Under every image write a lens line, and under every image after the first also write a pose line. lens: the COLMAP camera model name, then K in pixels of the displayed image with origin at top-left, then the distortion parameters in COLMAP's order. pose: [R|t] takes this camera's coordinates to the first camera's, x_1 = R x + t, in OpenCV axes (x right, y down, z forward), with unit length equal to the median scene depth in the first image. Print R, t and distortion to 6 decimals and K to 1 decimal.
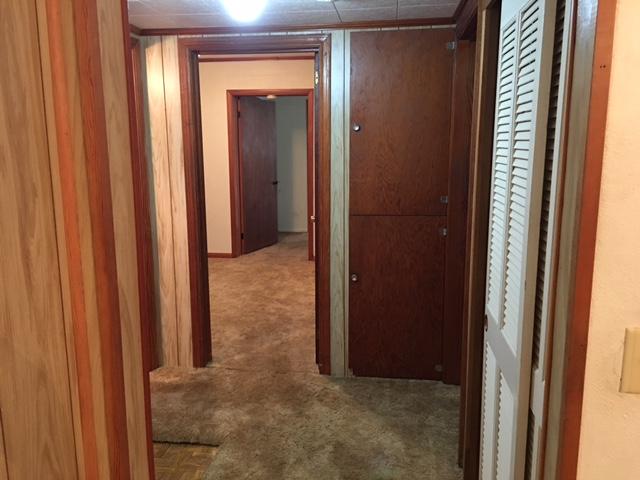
lens RADIAL K [[544.5, 0, 318.9], [0, 544.5, 239.5], [0, 0, 1]] dist [0.082137, -0.091898]
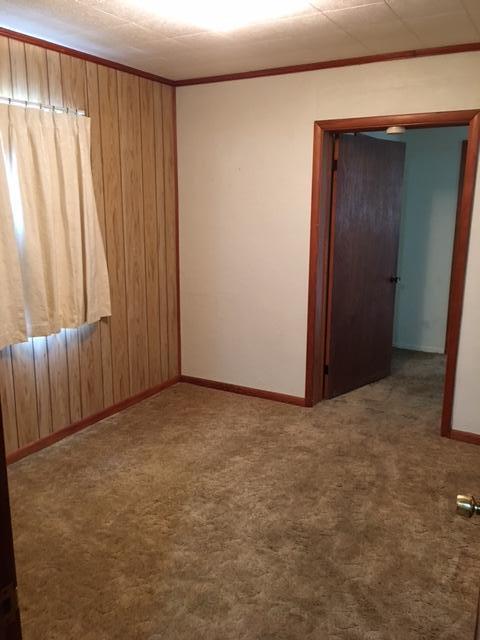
lens RADIAL K [[544.5, 0, 241.1], [0, 544.5, 317.6], [0, 0, 1]] dist [0.082137, -0.091898]
pose [[0.927994, 0.083412, -0.363139, -0.014174], [-0.073764, 0.996458, 0.040381, -0.083431], [0.365221, -0.010687, 0.930859, 0.420375]]
